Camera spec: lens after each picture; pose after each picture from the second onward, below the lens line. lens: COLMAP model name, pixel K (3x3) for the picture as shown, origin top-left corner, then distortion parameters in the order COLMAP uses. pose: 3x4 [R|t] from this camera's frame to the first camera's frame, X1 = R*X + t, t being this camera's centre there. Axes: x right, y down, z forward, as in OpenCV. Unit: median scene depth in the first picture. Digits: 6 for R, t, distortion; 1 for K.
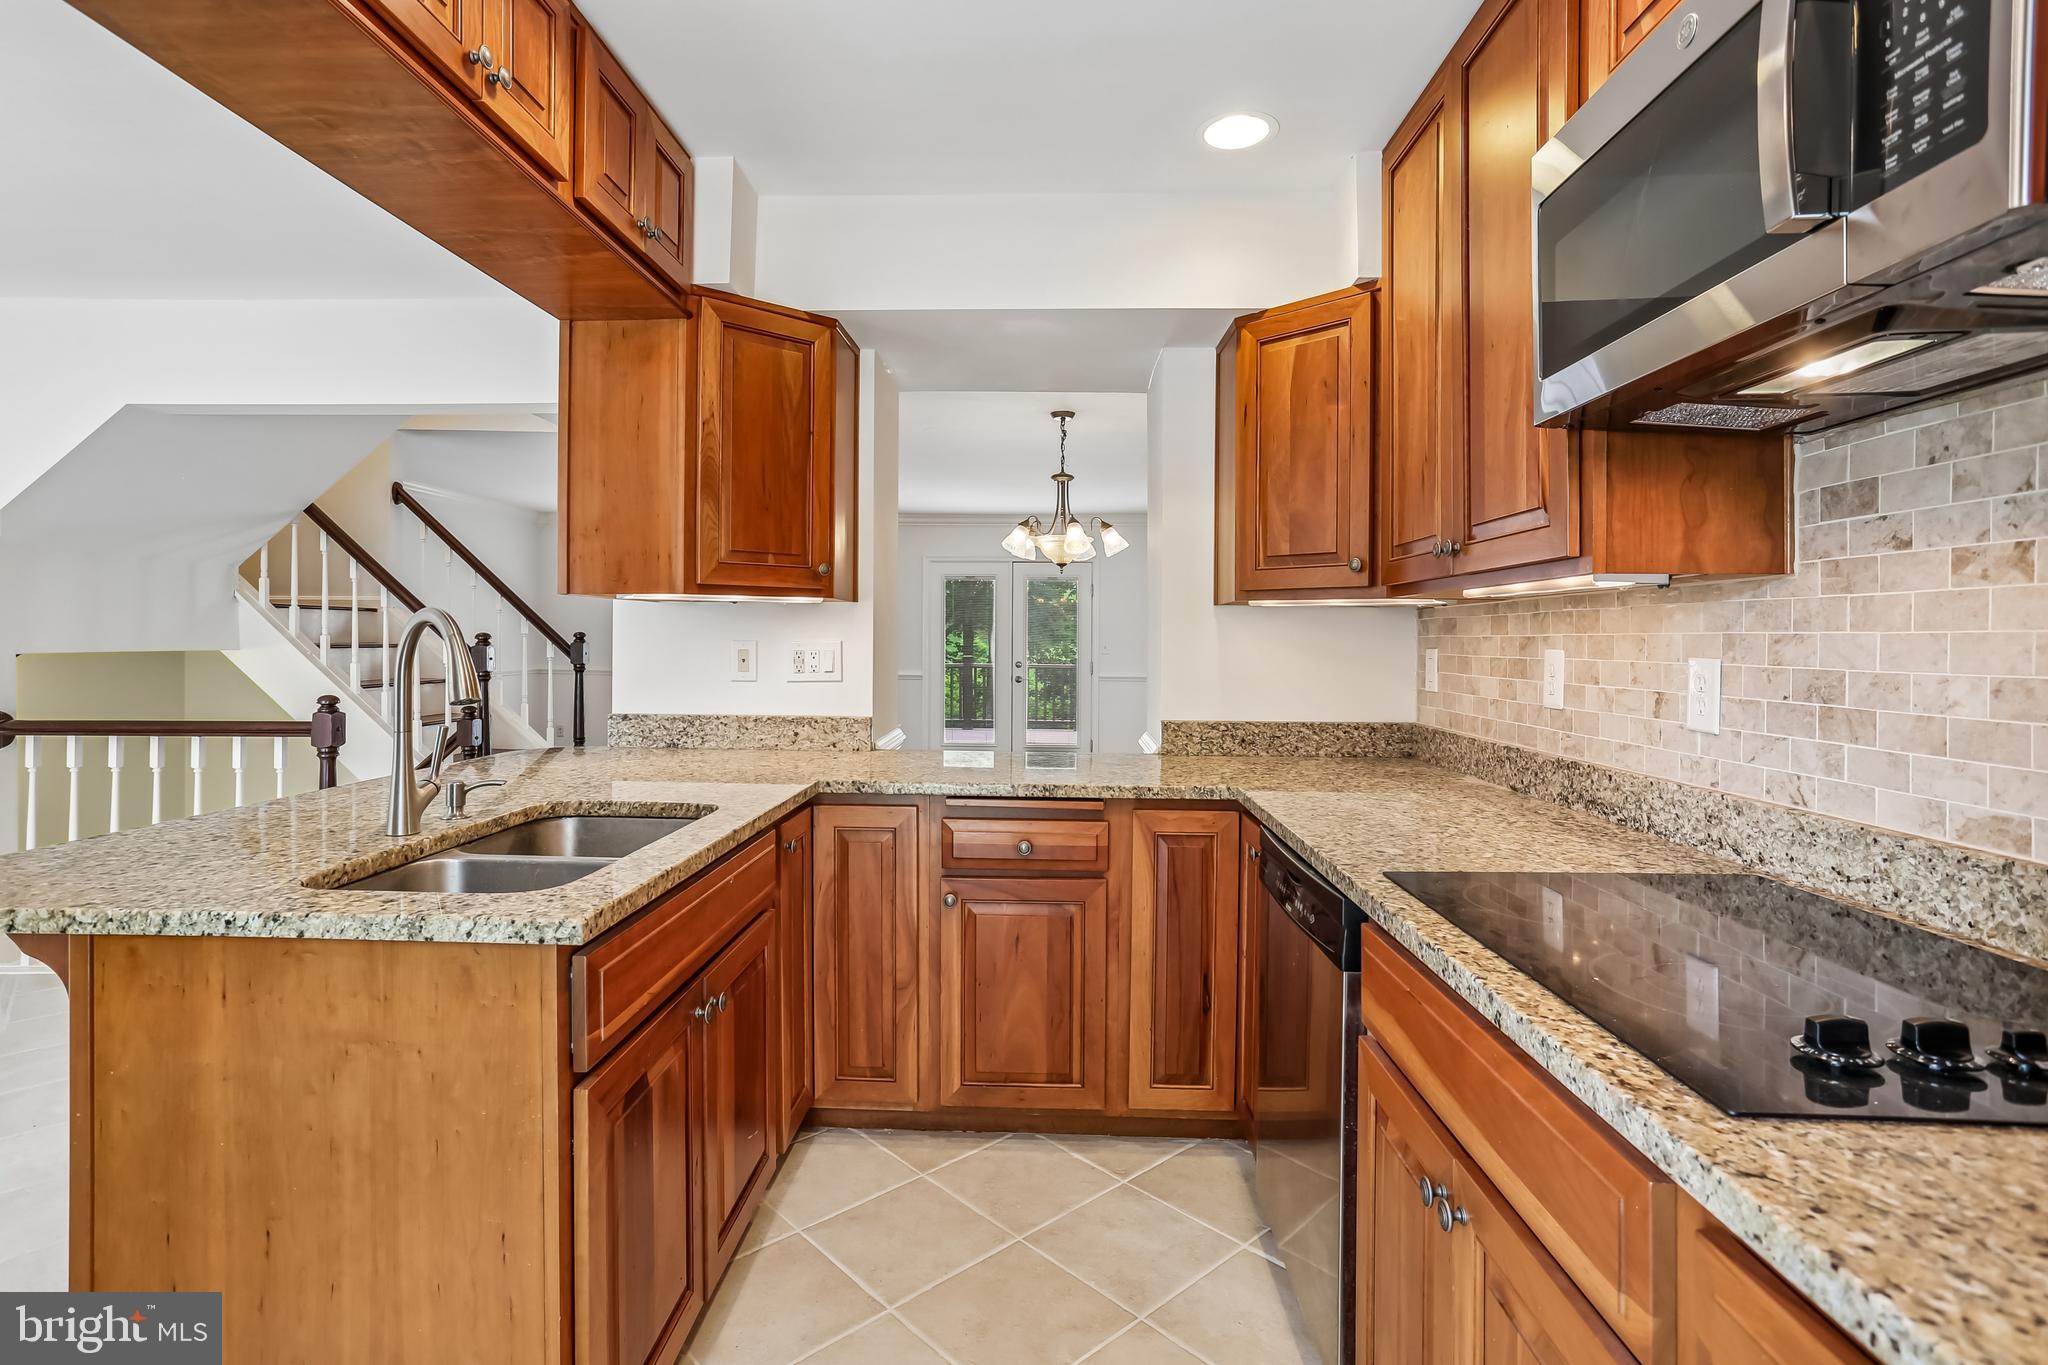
lens RADIAL K [[1008.0, 0, 1010.3], [0, 1008.0, 674.7], [0, 0, 1]] dist [-0.002920, 0.010784]
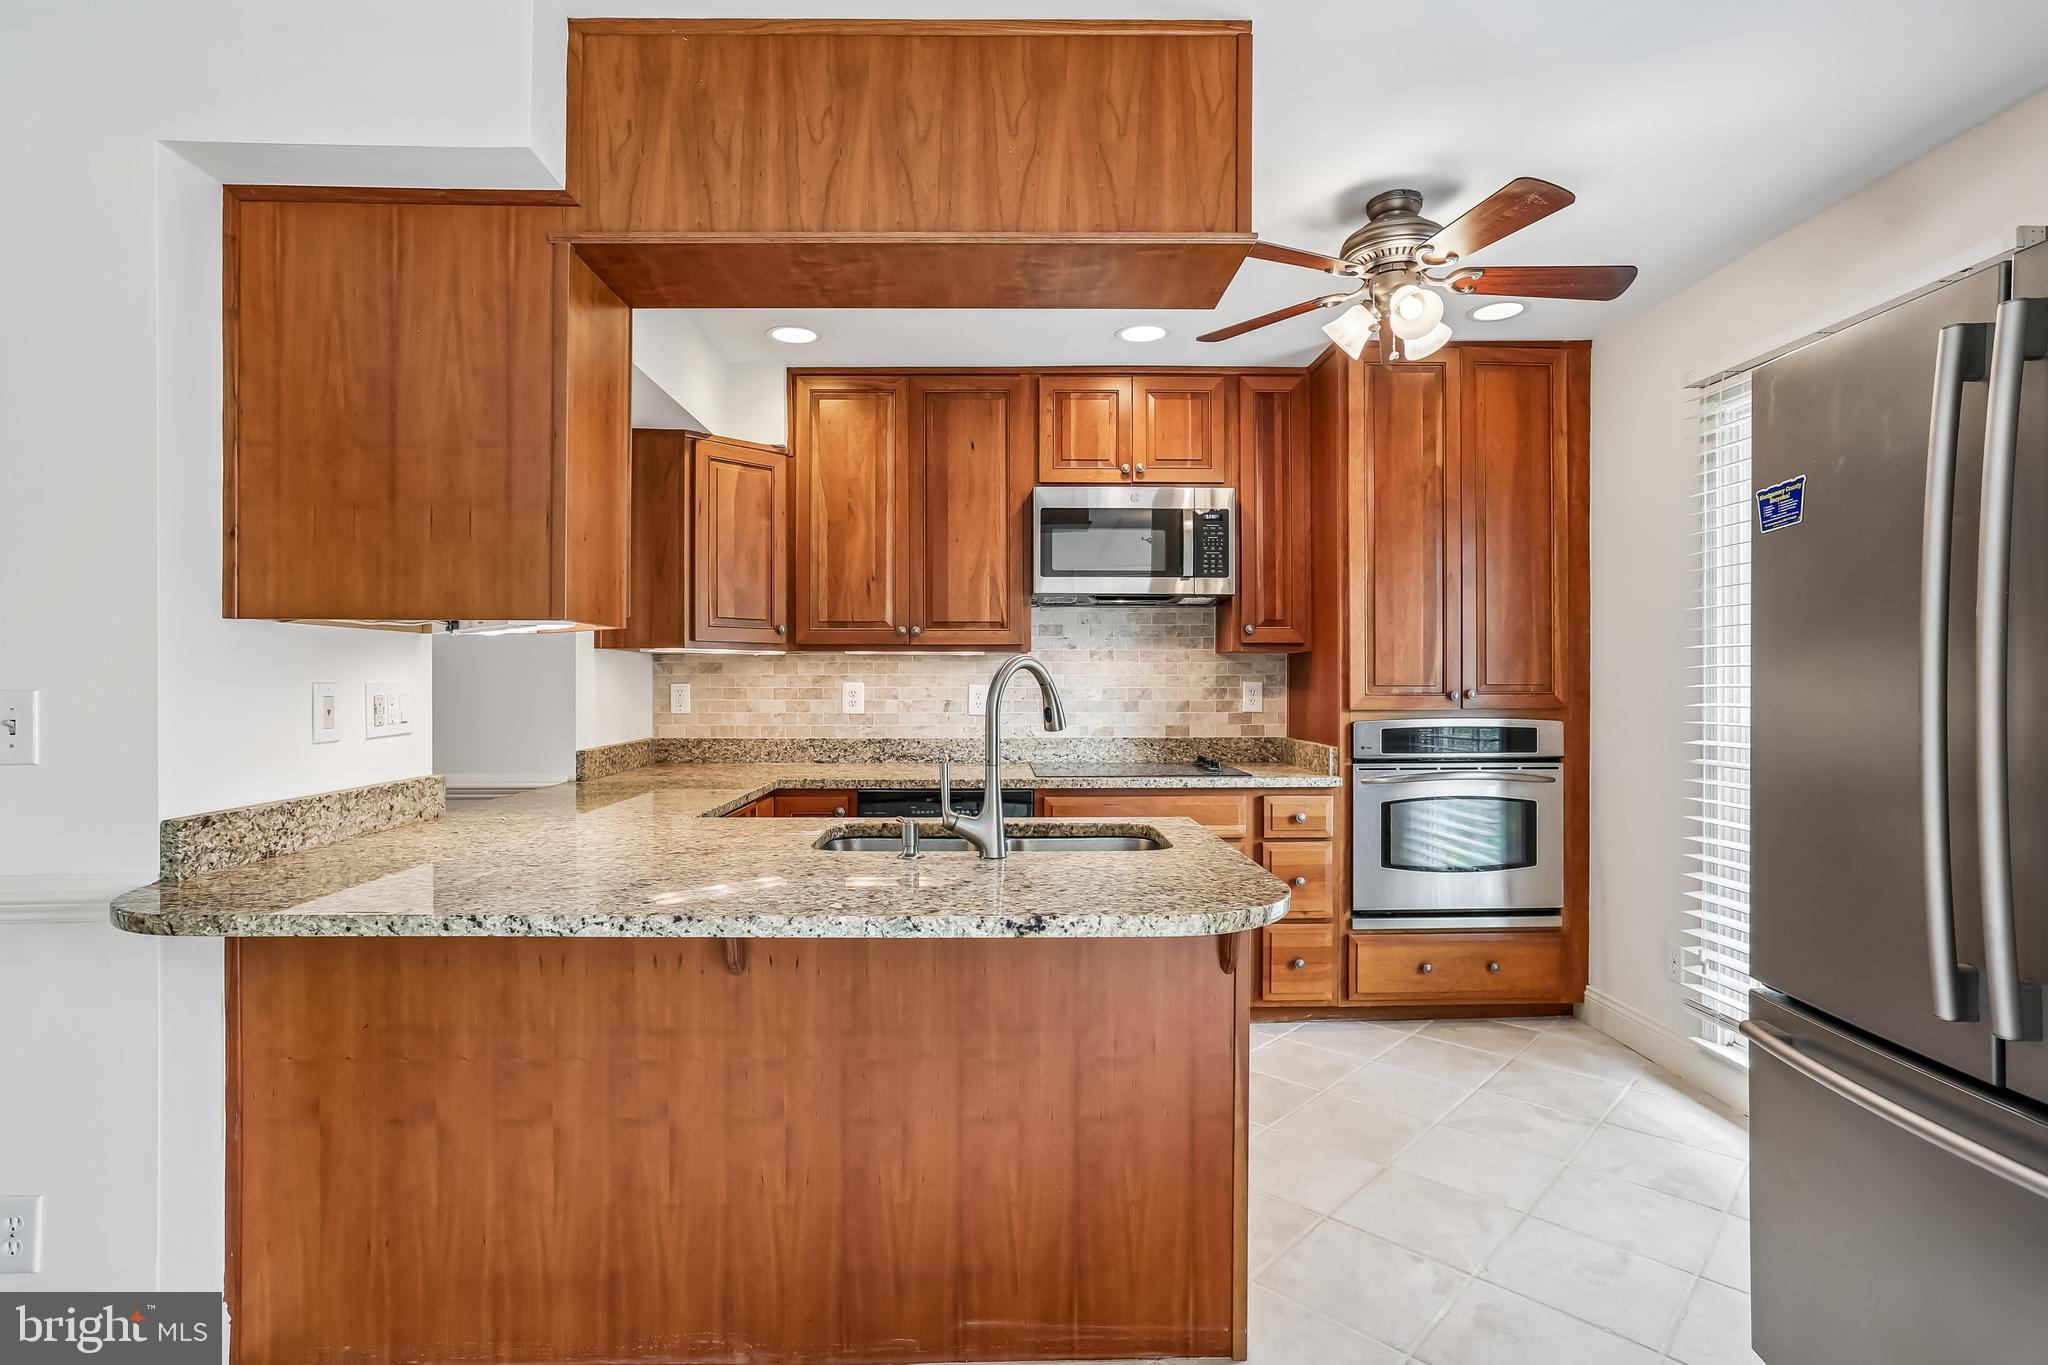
lens RADIAL K [[1008.0, 0, 1010.3], [0, 1008.0, 674.7], [0, 0, 1]] dist [-0.002920, 0.010784]
pose [[-0.054129, -0.003807, 0.998527, -0.973729], [0.030423, 0.999522, 0.005460, -0.028334], [-0.998070, 0.030674, -0.053987, 0.586238]]
